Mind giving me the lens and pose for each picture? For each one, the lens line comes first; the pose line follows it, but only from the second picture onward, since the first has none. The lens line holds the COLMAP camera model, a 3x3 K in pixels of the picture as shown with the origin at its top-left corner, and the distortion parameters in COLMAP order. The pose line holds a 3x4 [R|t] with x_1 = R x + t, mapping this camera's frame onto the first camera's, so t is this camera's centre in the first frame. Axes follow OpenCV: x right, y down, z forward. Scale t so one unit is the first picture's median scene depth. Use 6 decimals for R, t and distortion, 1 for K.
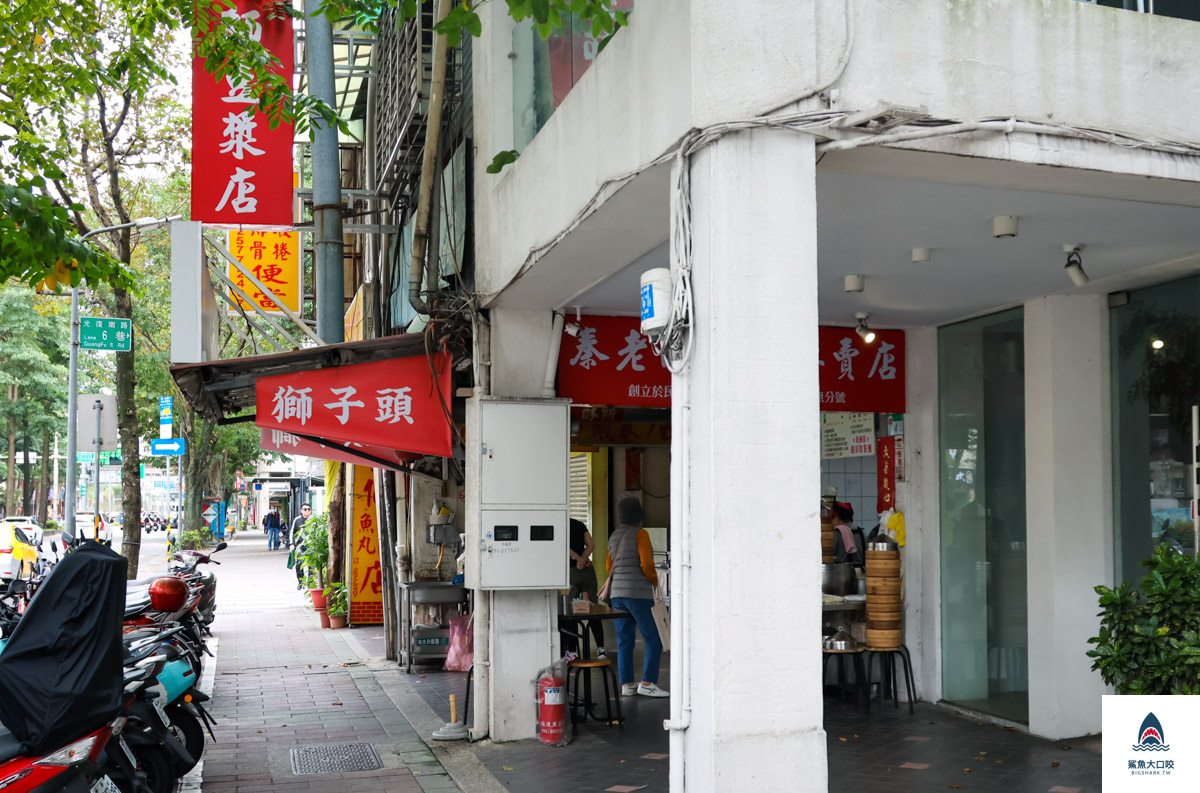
lens RADIAL K [[1400.2, 0, 598.4], [0, 1400.2, 454.1], [0, 0, 1]] dist [-0.006158, 0.000000]
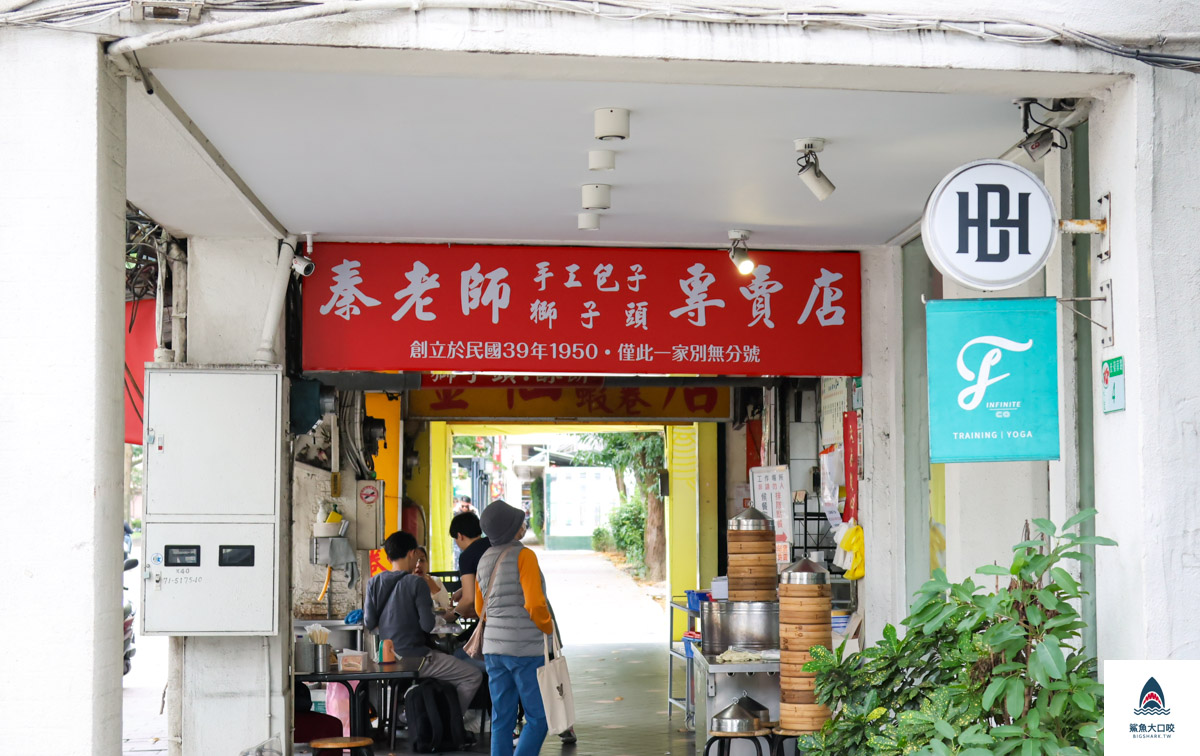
lens RADIAL K [[2174.6, 0, 605.9], [0, 2174.6, 354.5], [0, 0, 1]] dist [-0.014579, 0.000000]
pose [[0.980667, -0.011069, -0.195372, 0.341781], [0.005592, 0.999576, -0.028560, -0.012111], [0.195605, 0.026916, 0.980313, -0.037916]]
